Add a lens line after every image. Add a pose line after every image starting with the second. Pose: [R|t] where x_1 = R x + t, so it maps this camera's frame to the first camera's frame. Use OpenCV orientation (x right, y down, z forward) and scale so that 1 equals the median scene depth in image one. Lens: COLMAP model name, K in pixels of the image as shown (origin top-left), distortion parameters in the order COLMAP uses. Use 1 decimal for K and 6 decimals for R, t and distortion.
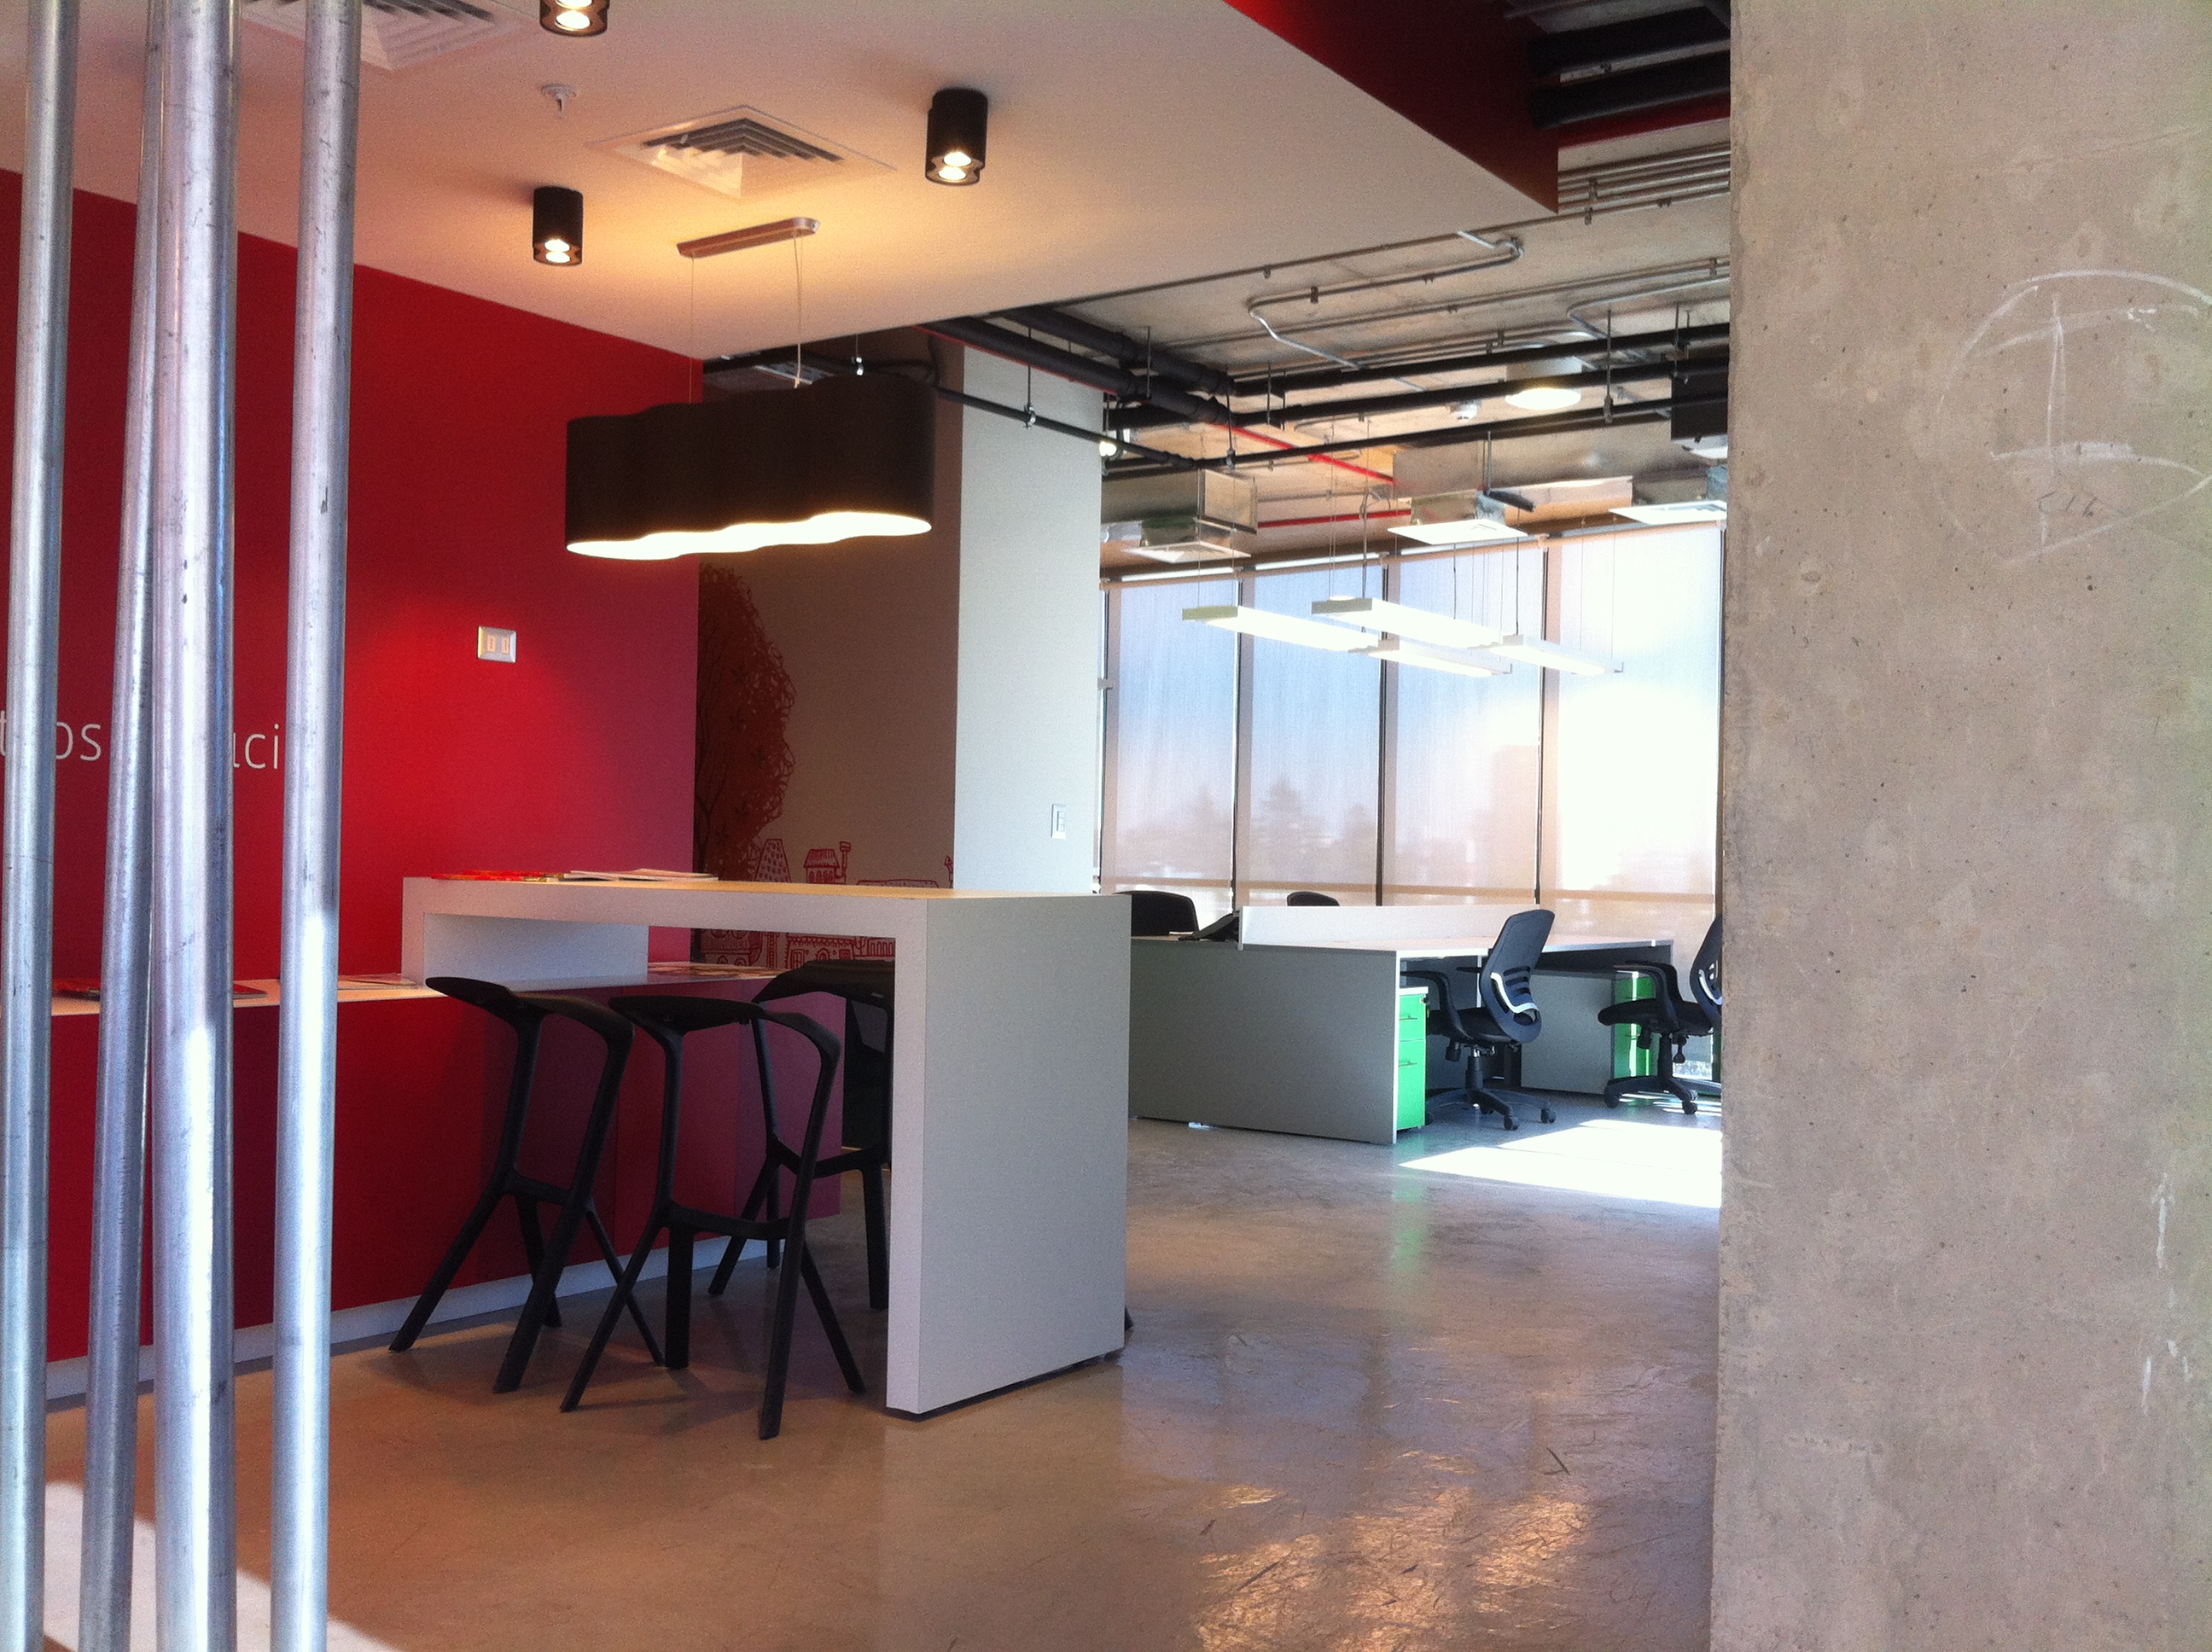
lens RADIAL K [[2169.4, 0, 1106.0], [0, 2169.4, 826.0], [0, 0, 1]] dist [0.040507, -0.180548]
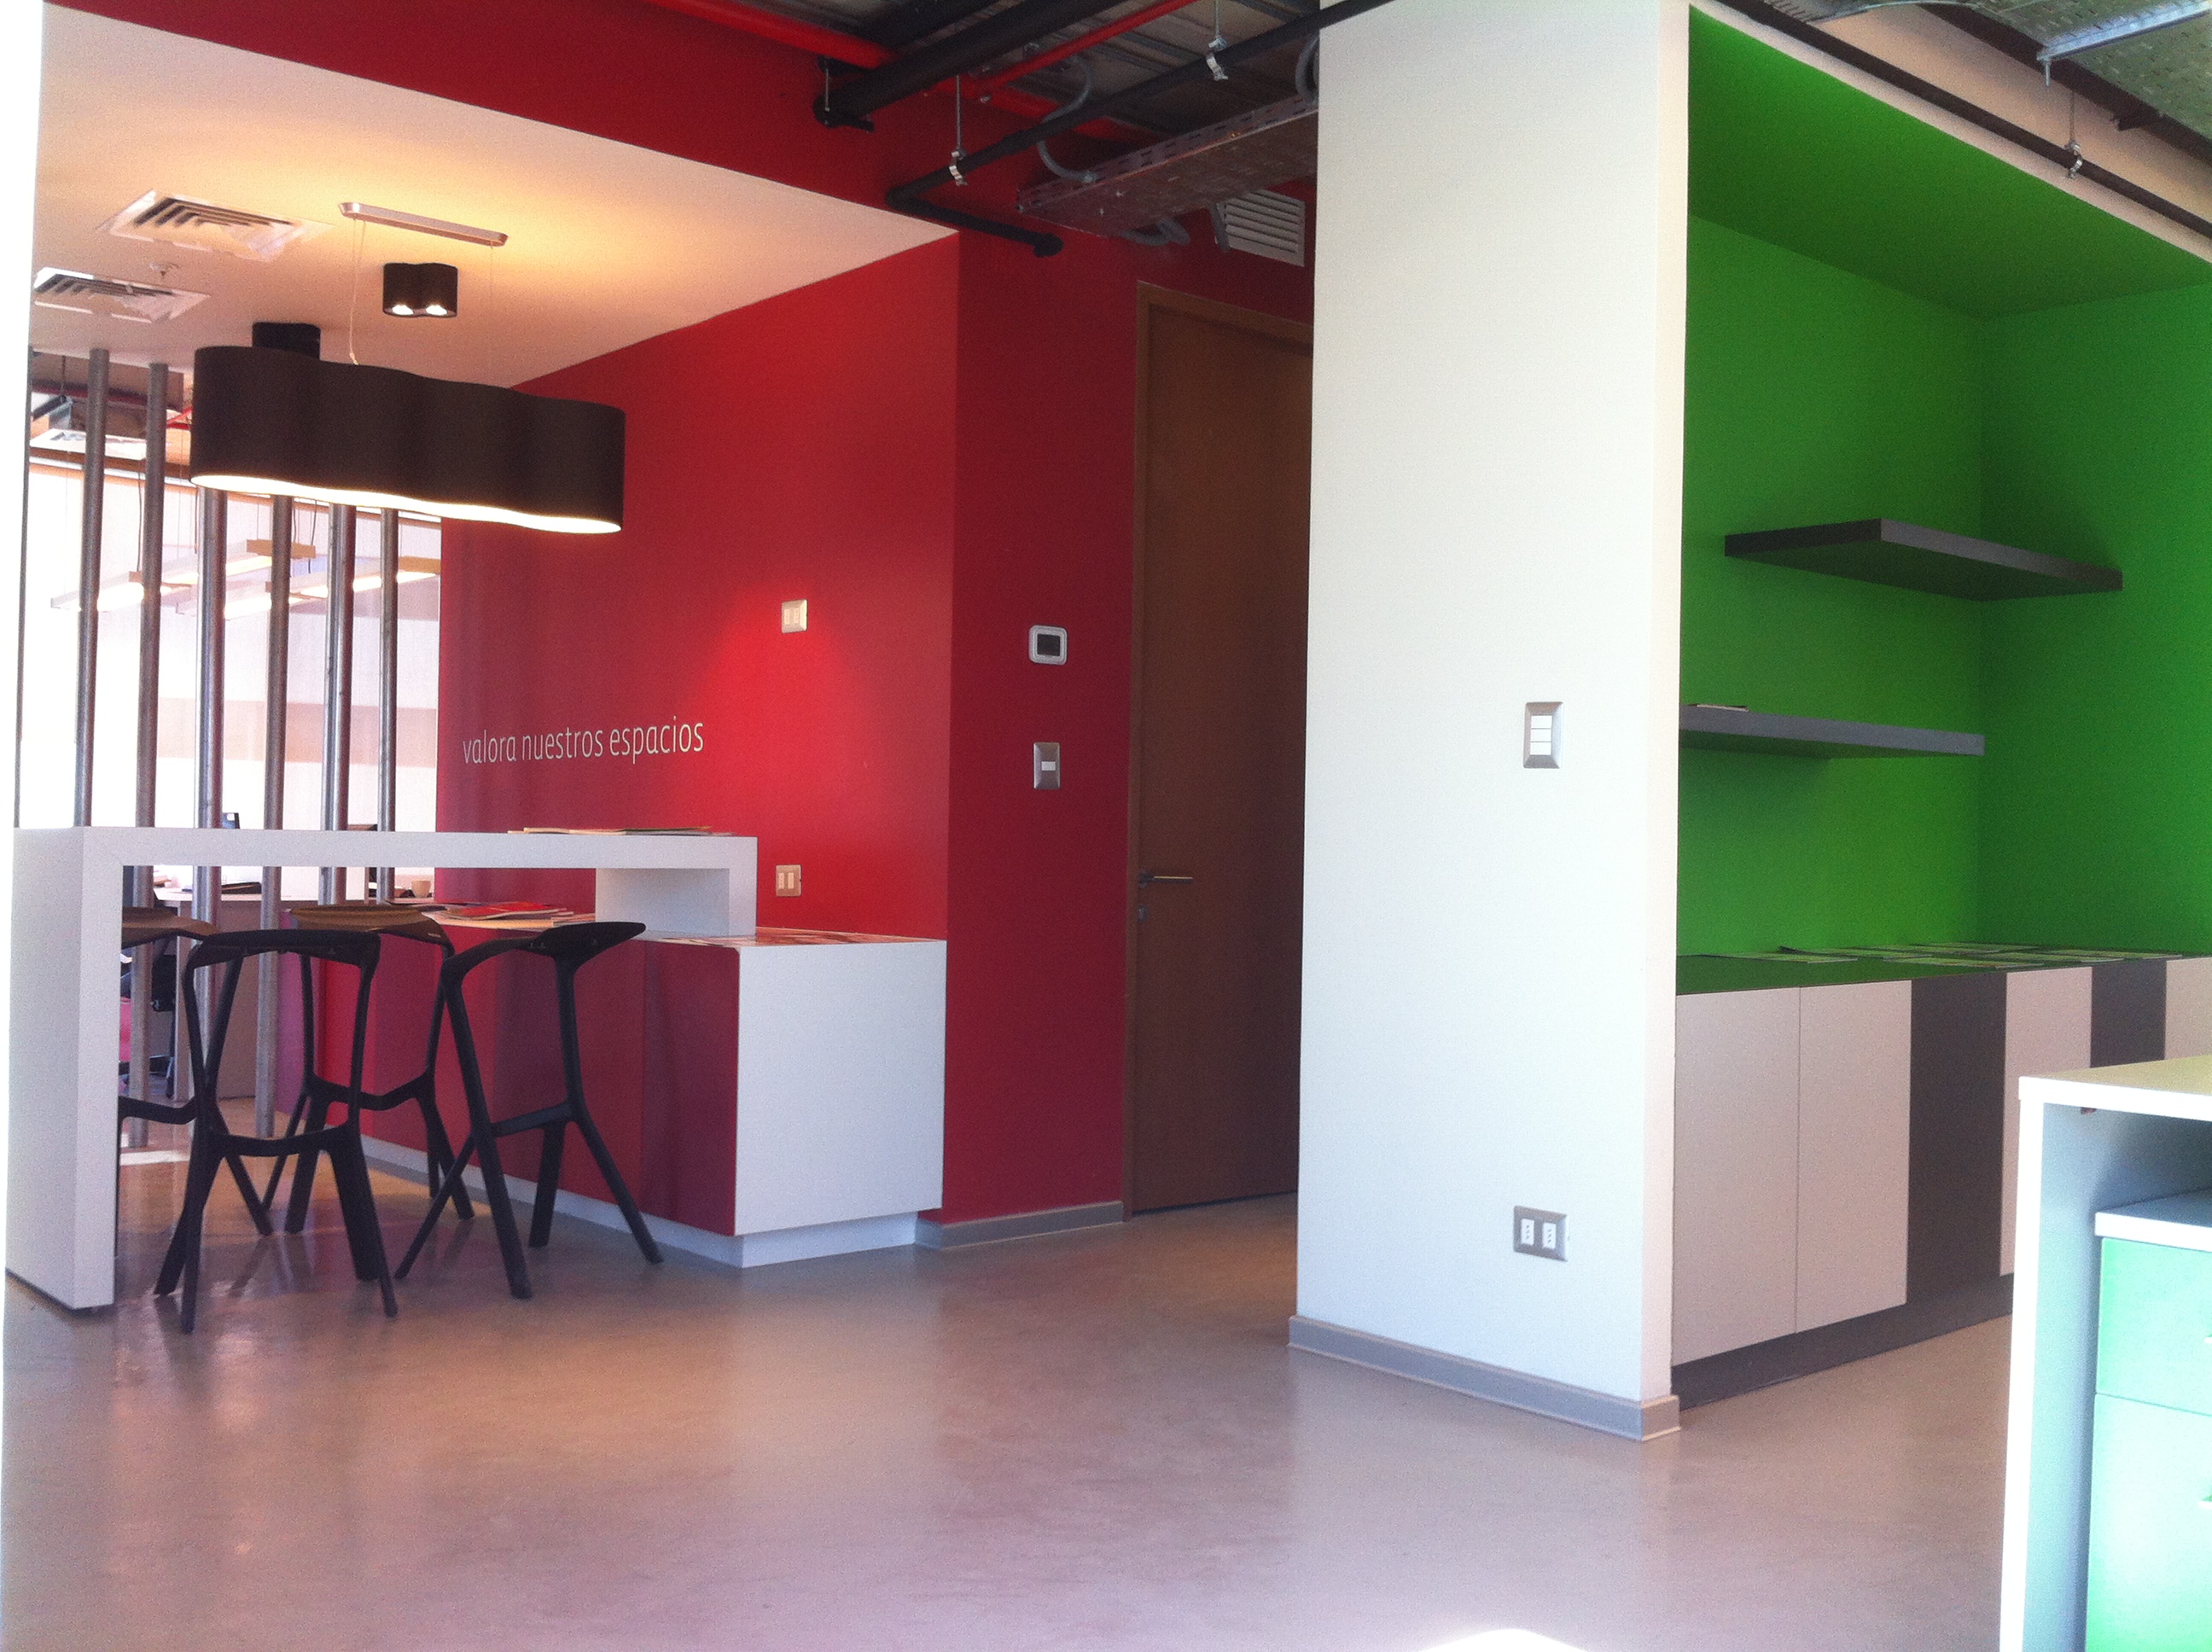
lens RADIAL K [[2156.6, 0, 1106.0], [0, 2156.6, 826.0], [0, 0, 1]] dist [0.090887, -0.332442]
pose [[-0.234168, -0.034047, -0.971600, 0.786451], [0.003434, 0.999351, -0.035848, 0.063680], [0.972190, -0.011731, -0.233899, 1.573947]]
